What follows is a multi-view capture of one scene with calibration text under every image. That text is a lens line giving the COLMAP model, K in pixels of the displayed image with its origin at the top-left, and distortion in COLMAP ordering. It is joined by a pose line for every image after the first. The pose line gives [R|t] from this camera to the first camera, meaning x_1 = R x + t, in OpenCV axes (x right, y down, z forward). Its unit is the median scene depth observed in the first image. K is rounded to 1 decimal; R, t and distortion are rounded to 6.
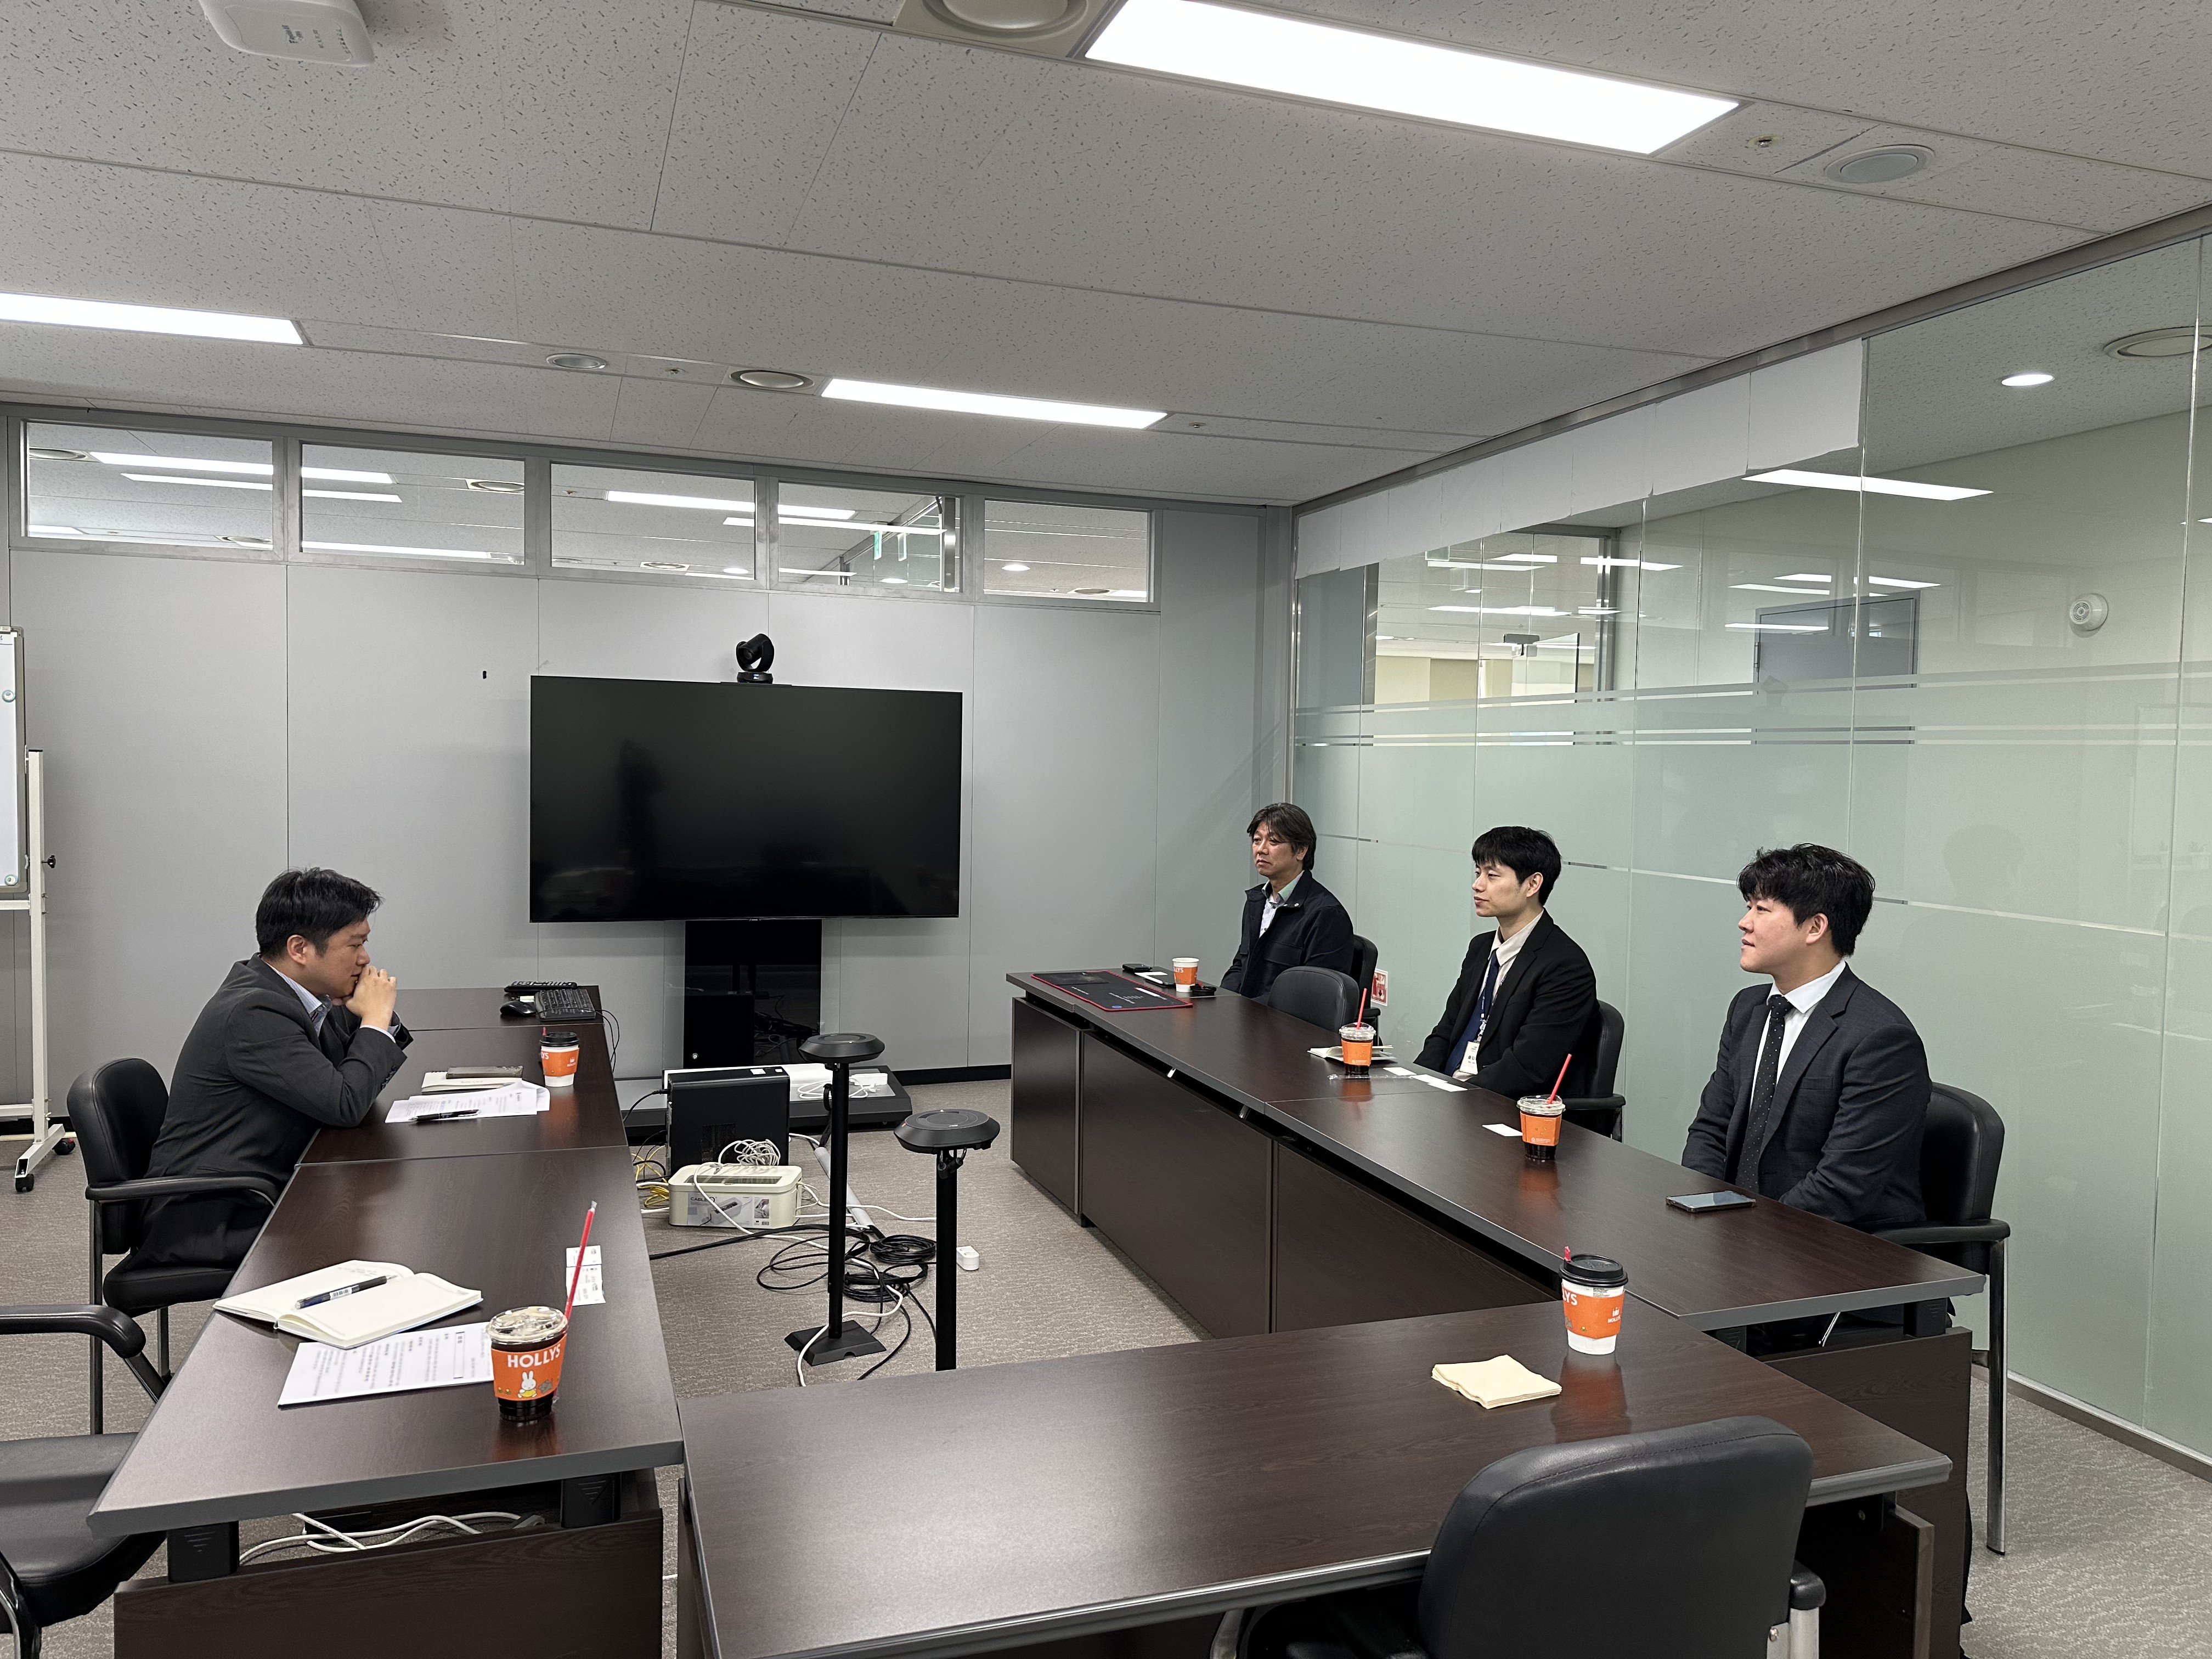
lens RADIAL K [[1567.3, 0, 1108.2], [0, 1567.3, 821.9], [0, 0, 1]] dist [0.071760, -0.110743]
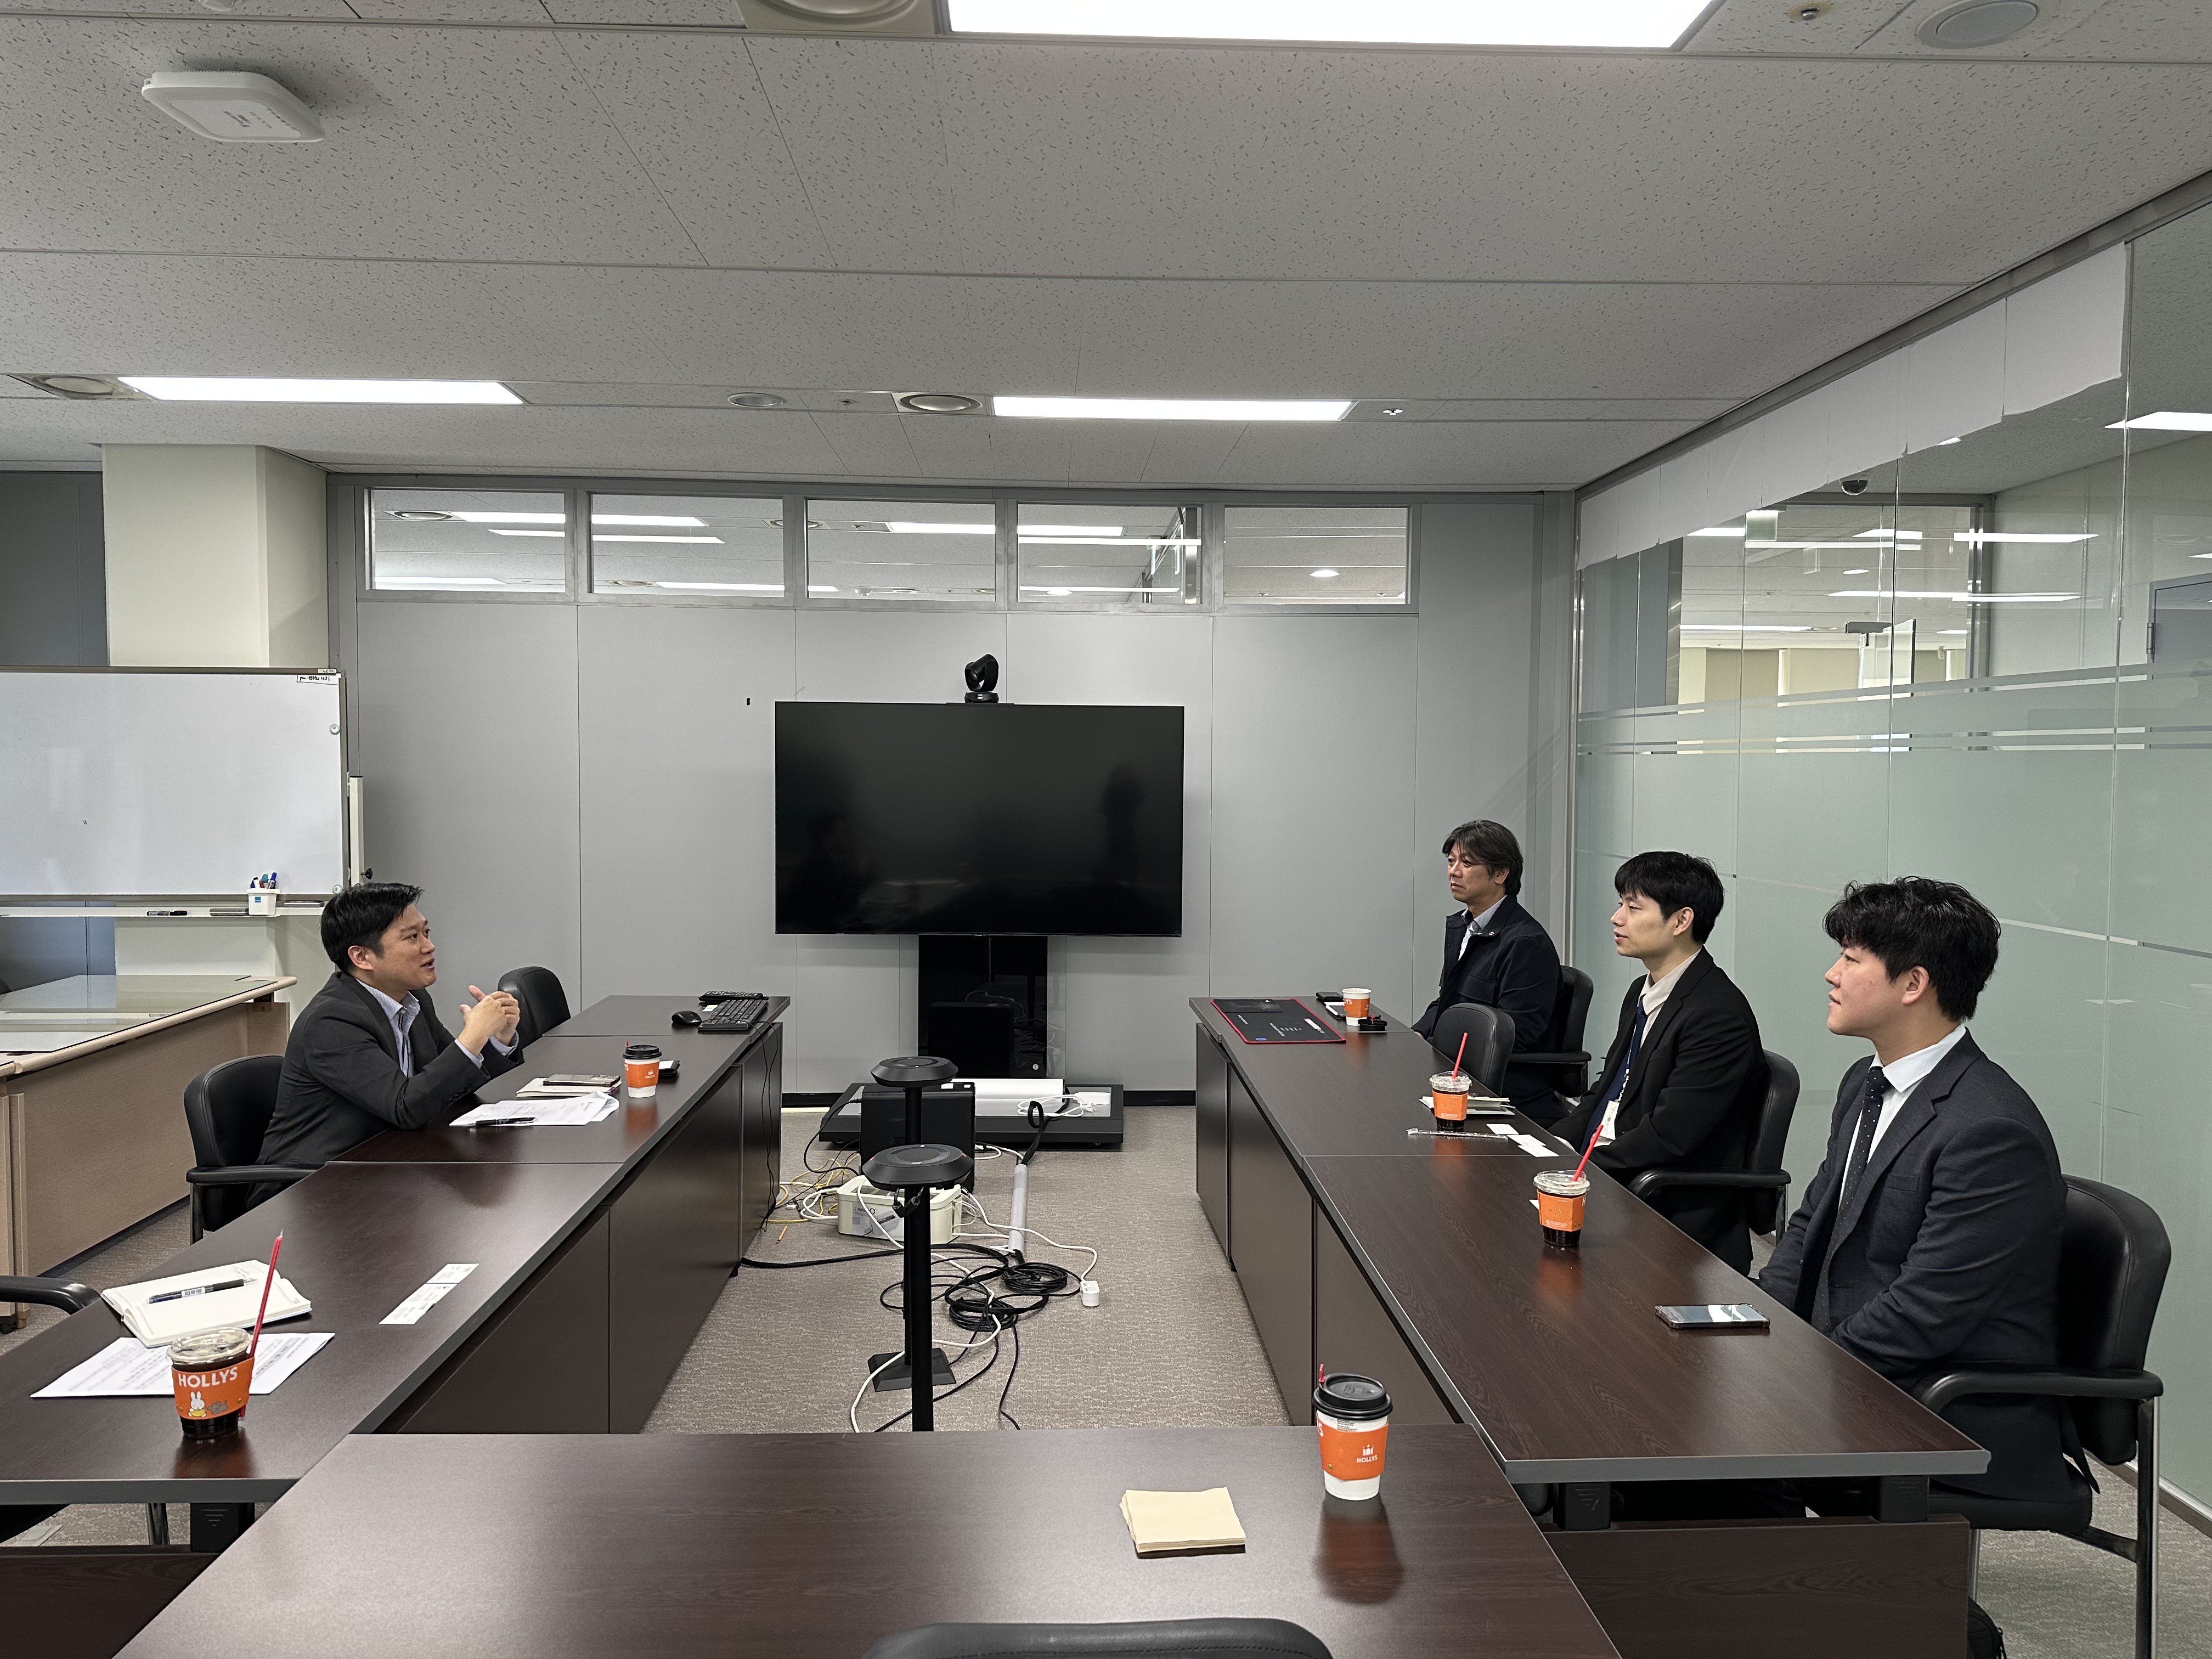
lens RADIAL K [[1560.6, 0, 1106.0], [0, 1560.6, 829.5], [0, 0, 1]] dist [0.078879, -0.104872]
pose [[0.955006, 0.000889, -0.296584, 0.176370], [-0.001412, 0.999998, -0.001548, -0.005582], [0.296582, 0.001898, 0.955006, 0.069593]]
